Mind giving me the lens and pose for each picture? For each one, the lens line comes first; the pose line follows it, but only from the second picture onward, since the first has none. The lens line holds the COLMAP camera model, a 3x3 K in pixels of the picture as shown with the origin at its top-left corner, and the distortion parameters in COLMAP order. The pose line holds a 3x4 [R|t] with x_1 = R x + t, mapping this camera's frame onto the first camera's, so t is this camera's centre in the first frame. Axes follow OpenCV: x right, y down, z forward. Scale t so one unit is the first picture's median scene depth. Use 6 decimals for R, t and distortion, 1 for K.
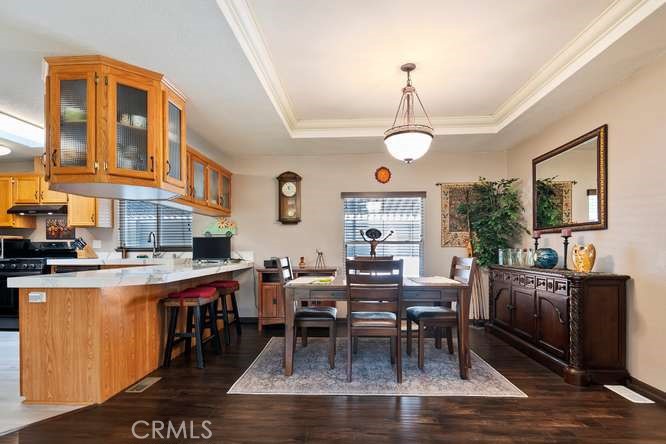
lens RADIAL K [[331.5, 0, 330.3], [0, 331.5, 247.8], [0, 0, 1]] dist [-0.004077, -0.002148]
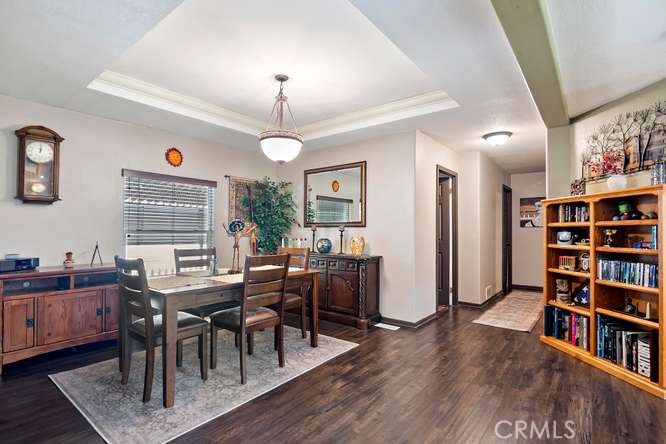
lens RADIAL K [[331.5, 0, 321.6], [0, 331.5, 224.4], [0, 0, 1]] dist [-0.004077, -0.002148]
pose [[0.581098, 0.021045, 0.813561, -0.540562], [-0.006945, 0.999757, -0.020901, -0.031934], [-0.813804, 0.006495, 0.581103, 0.235324]]
